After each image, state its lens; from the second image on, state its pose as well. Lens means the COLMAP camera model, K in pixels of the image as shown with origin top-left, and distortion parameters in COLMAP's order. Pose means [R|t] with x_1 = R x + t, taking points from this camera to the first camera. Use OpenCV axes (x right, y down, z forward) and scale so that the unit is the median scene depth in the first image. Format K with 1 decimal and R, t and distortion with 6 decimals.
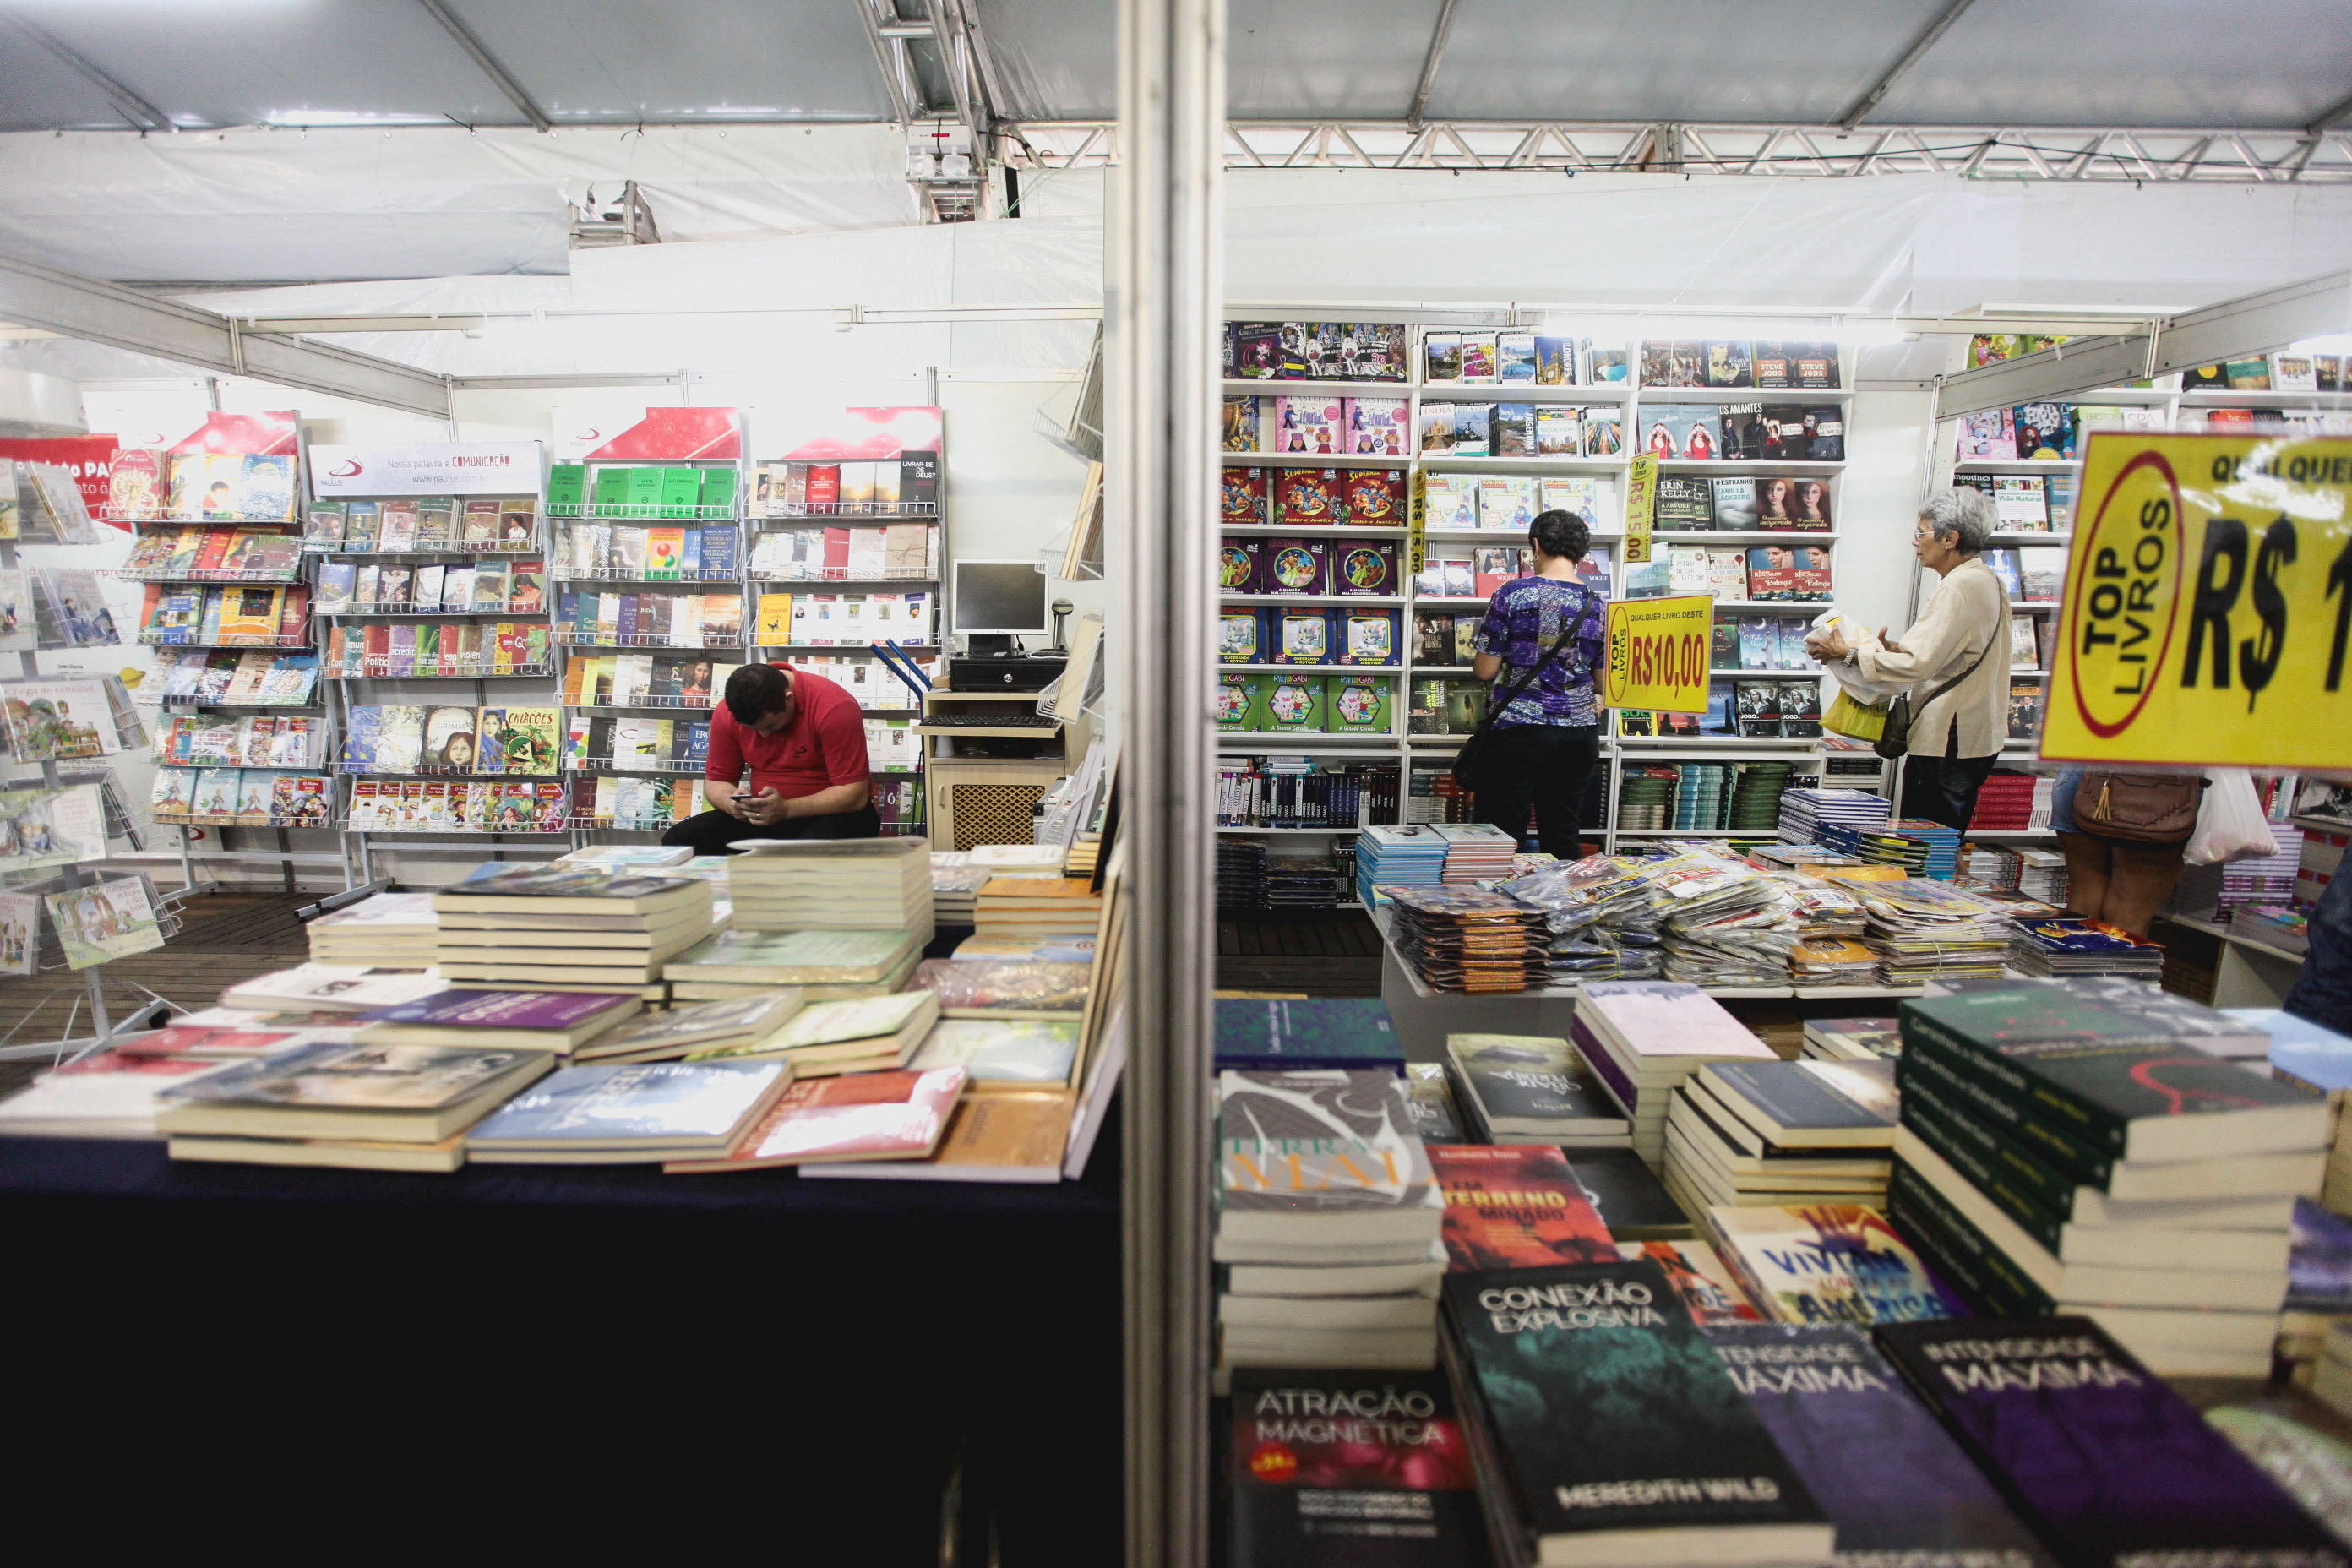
lens RADIAL K [[1119.7, 0, 1176.4], [0, 1119.7, 768.2], [0, 0, 1]] dist [-0.048095, 0.017724]
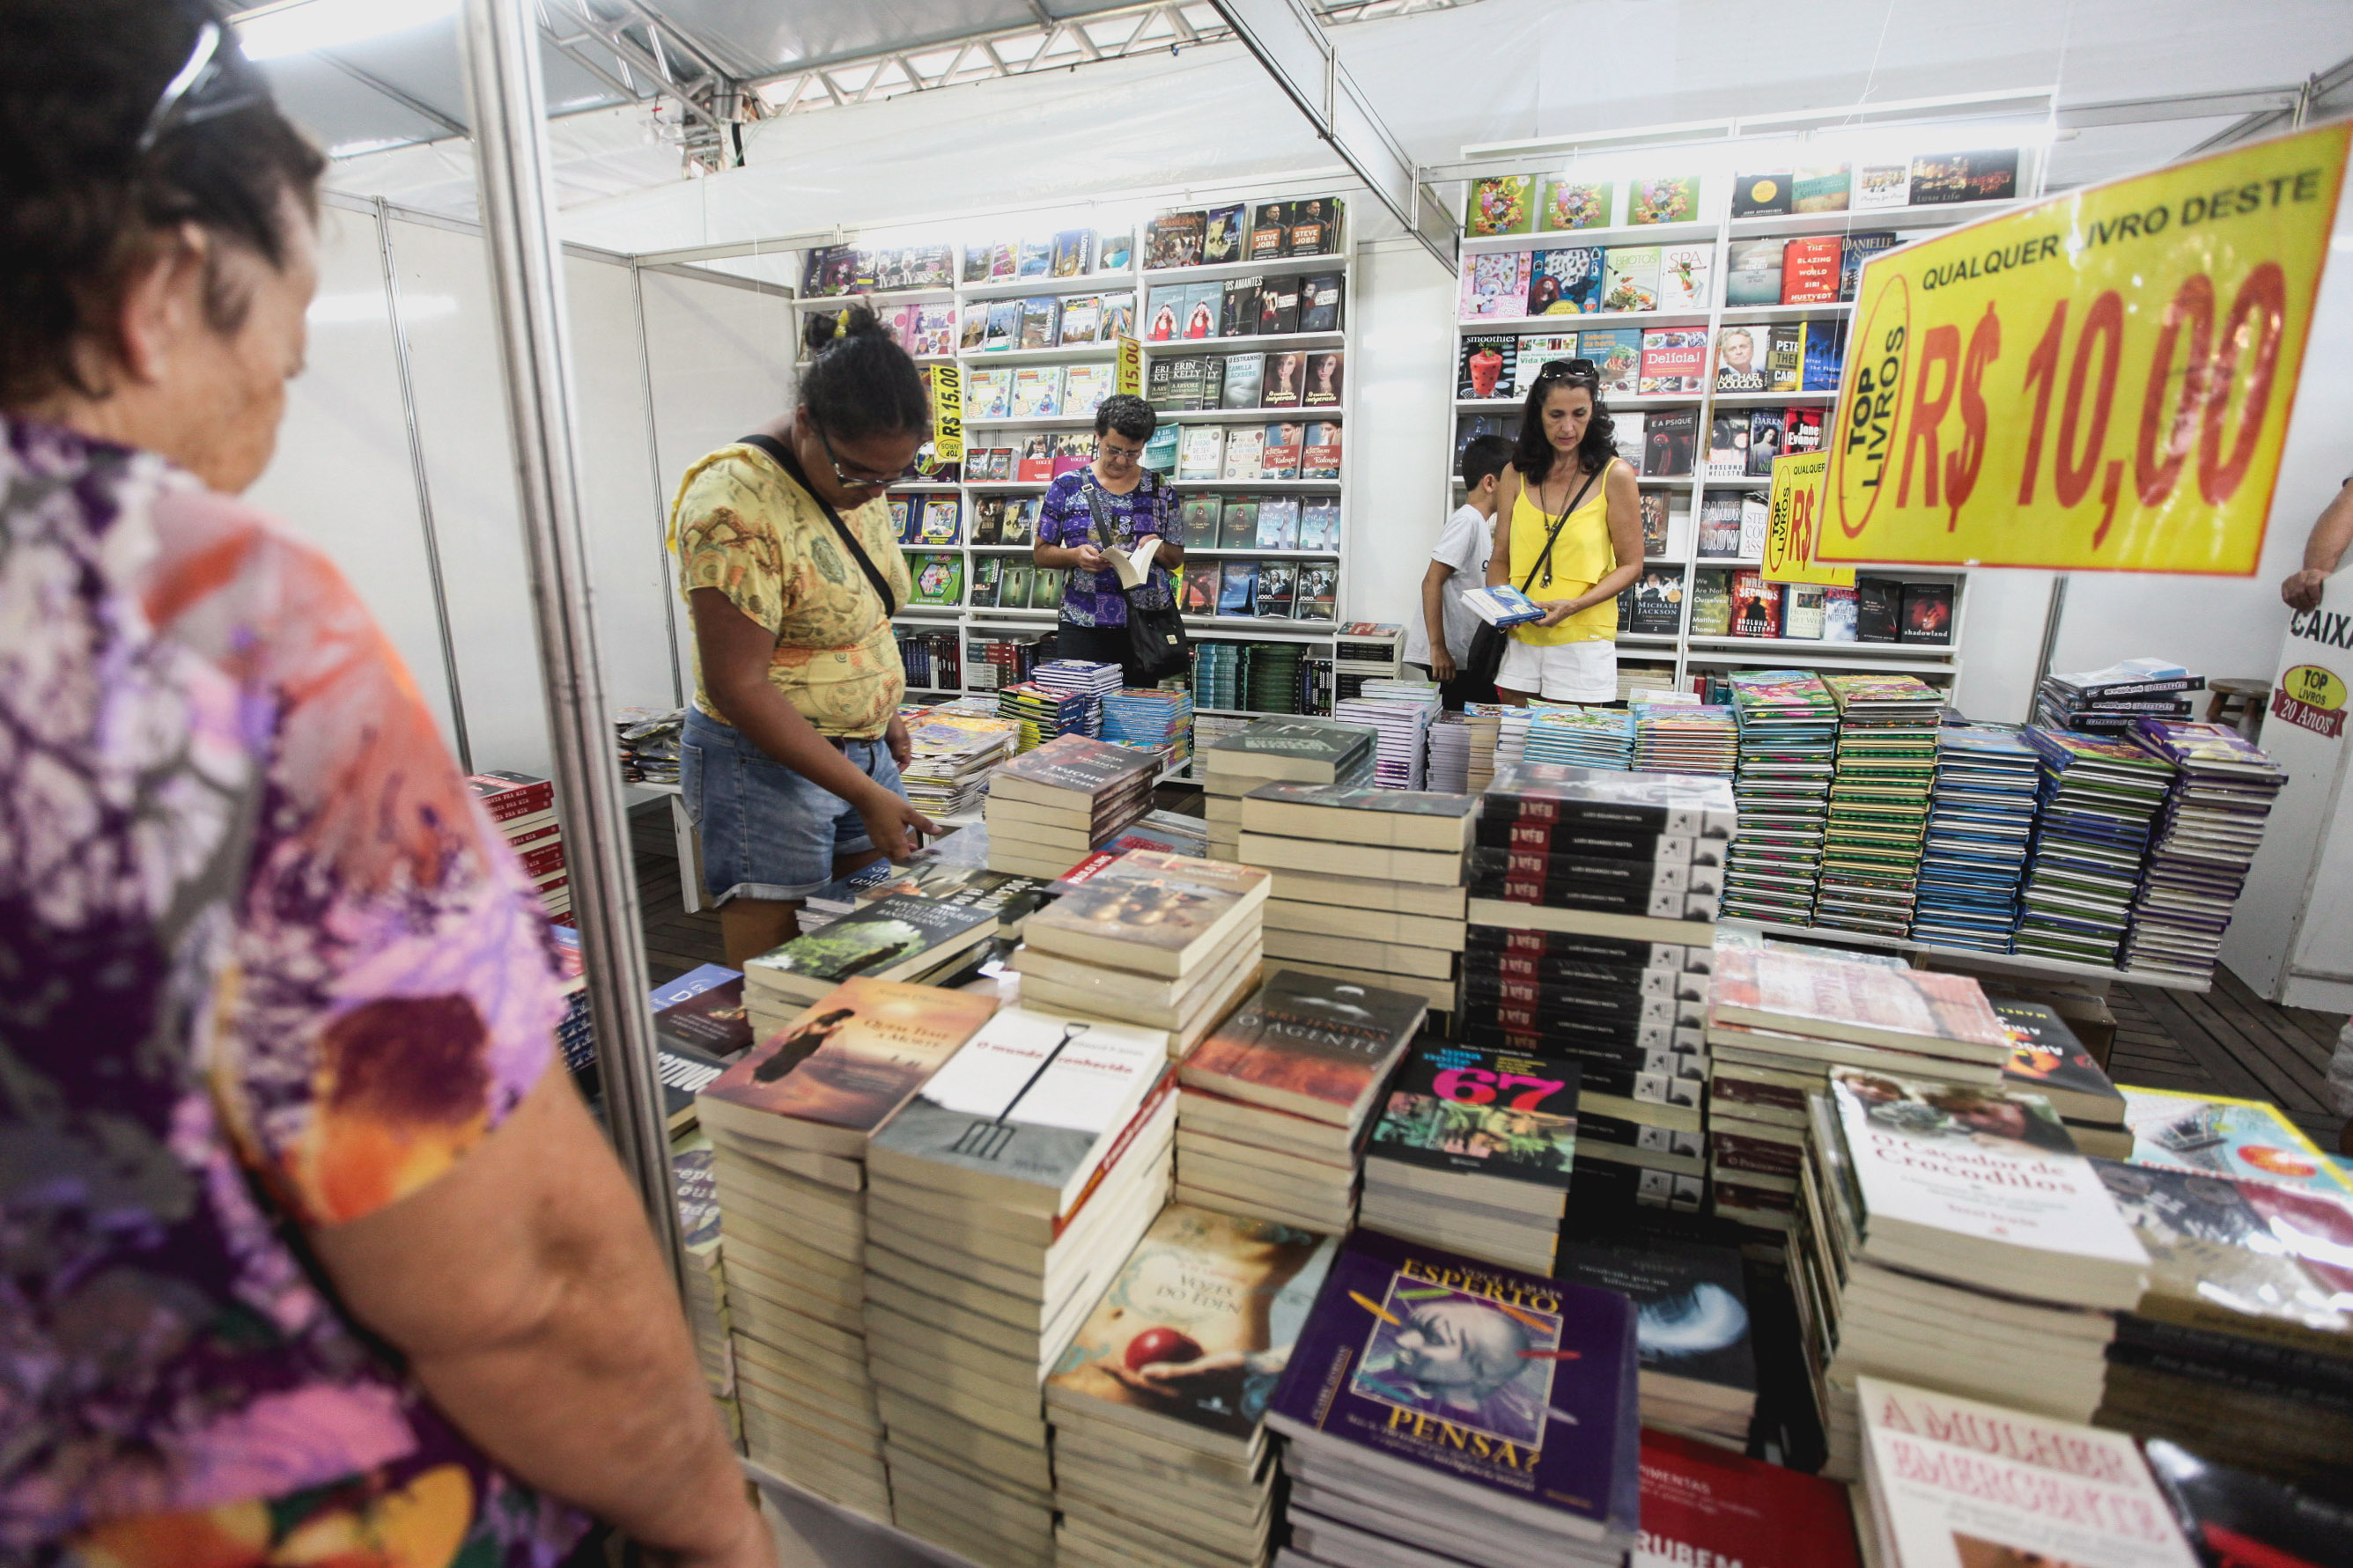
lens RADIAL K [[1183.1, 0, 1176.5], [0, 1183.1, 784.0], [0, 0, 1]] dist [-0.089882, 0.061396]
pose [[0.922084, 0.083830, -0.377801, 0.886008], [-0.046081, 0.993094, 0.107891, 0.009540], [0.384237, -0.082075, 0.919579, -0.020027]]
